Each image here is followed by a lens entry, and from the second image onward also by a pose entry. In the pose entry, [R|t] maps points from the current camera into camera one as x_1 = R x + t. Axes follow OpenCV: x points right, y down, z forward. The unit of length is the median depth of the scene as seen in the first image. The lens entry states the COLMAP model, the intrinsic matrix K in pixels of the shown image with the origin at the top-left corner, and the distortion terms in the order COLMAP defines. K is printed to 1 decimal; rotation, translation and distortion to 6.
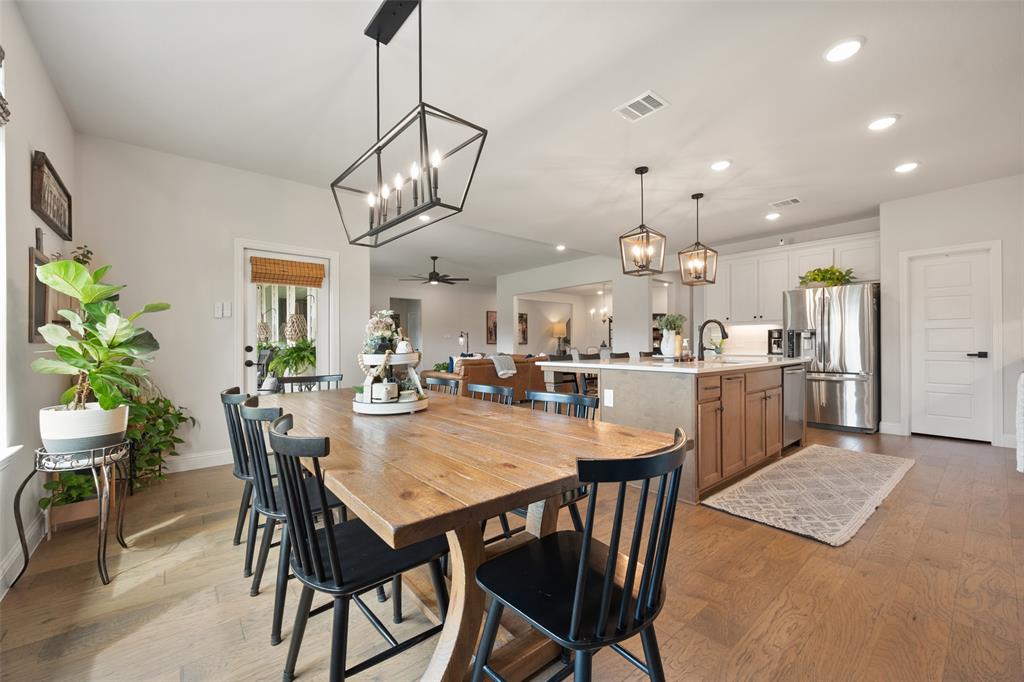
lens RADIAL K [[404.7, 0, 511.8], [0, 404.7, 342.2], [0, 0, 1]] dist [-0.000287, 0.000021]
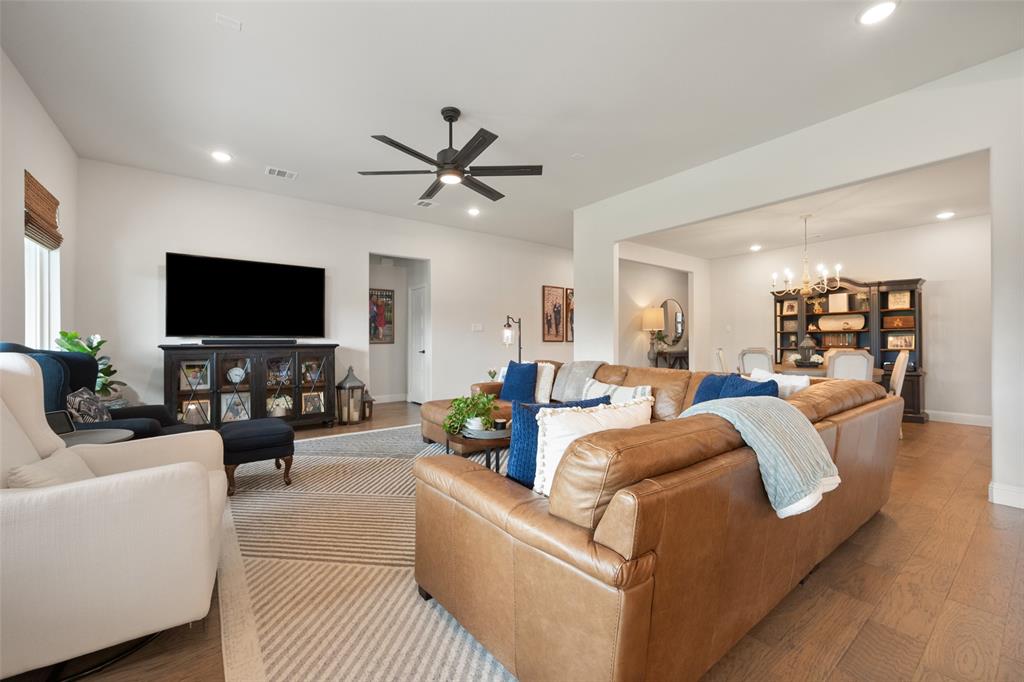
lens RADIAL K [[405.2, 0, 511.5], [0, 405.2, 337.8], [0, 0, 1]] dist [-0.000597, -0.000243]
pose [[0.998449, 0.001402, -0.055652, -0.205464], [-0.001624, 0.999991, -0.003956, 0.003452], [0.055646, 0.004040, 0.998442, 1.137681]]
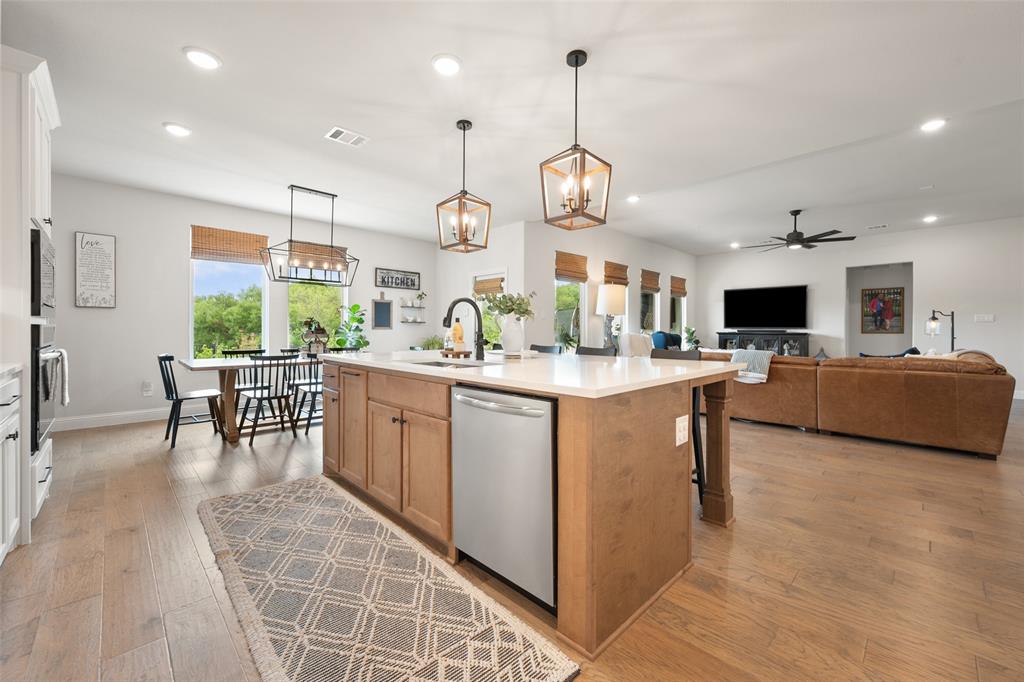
lens RADIAL K [[408.2, 0, 509.7], [0, 408.2, 332.5], [0, 0, 1]] dist [0.000336, -0.000278]
pose [[0.079280, 0.011295, -0.996788, 0.899720], [0.000457, 0.999935, 0.011367, -0.004917], [0.996852, -0.001356, 0.079270, 0.789144]]
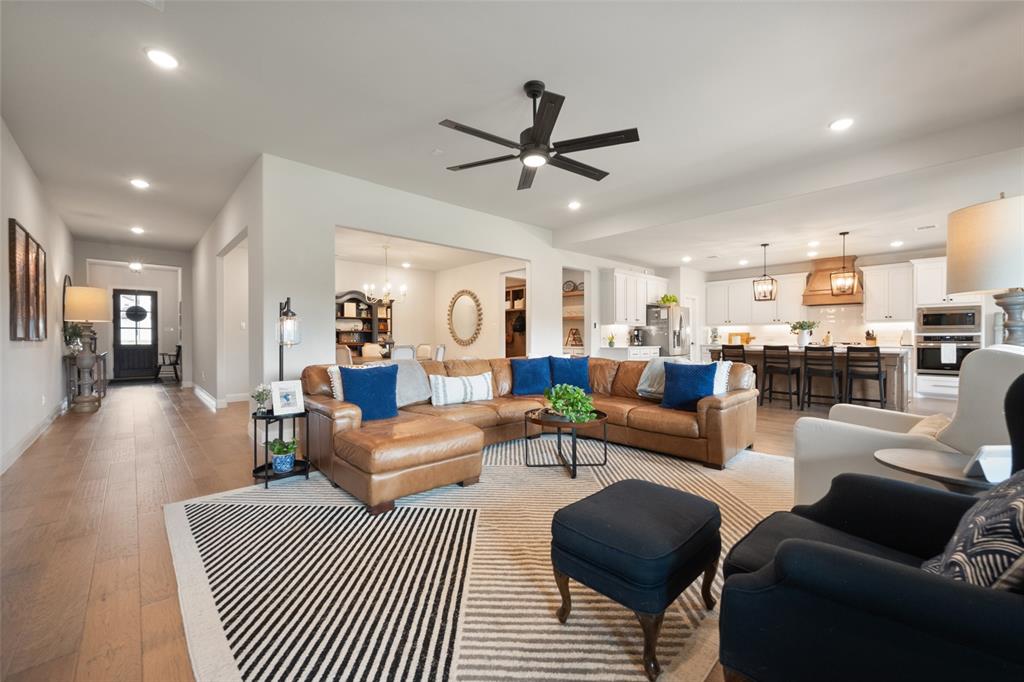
lens RADIAL K [[408.2, 0, 509.7], [0, 408.2, 332.5], [0, 0, 1]] dist [0.000336, -0.000278]
pose [[-0.054053, 0.018149, 0.998373, -0.977064], [-0.002514, 0.999829, -0.018312, 0.010910], [-0.998535, -0.003500, -0.053998, 1.889487]]
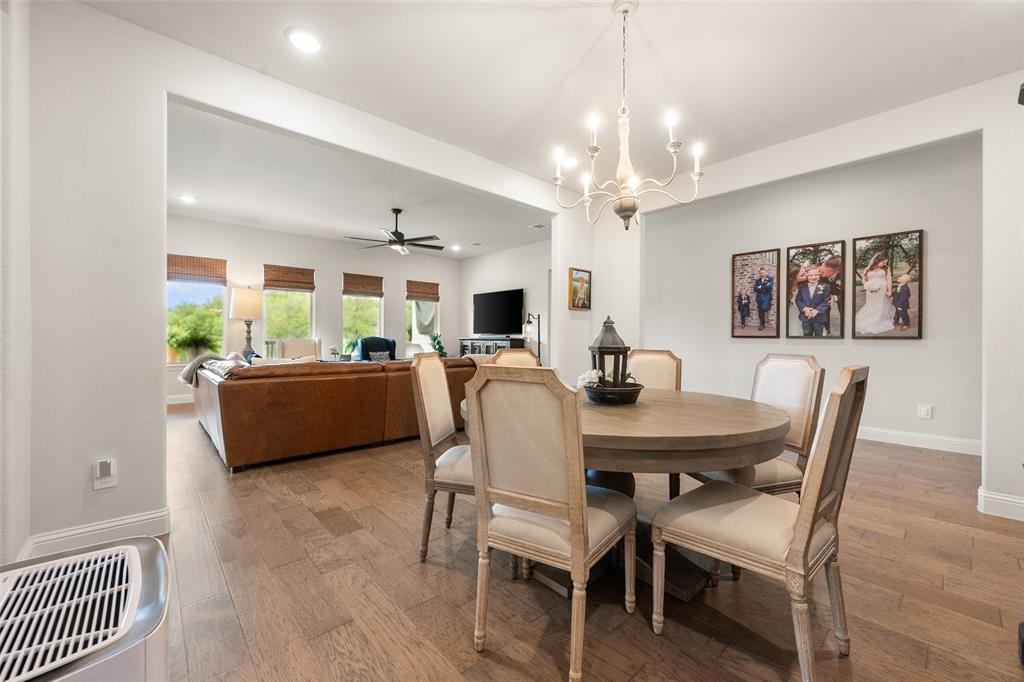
lens RADIAL K [[404.7, 0, 511.8], [0, 404.7, 342.2], [0, 0, 1]] dist [-0.000287, 0.000021]
pose [[0.038044, 0.014949, -0.999164, 0.919141], [0.000770, 0.999887, 0.014989, 0.008041], [0.999276, -0.001339, 0.038028, 2.124161]]
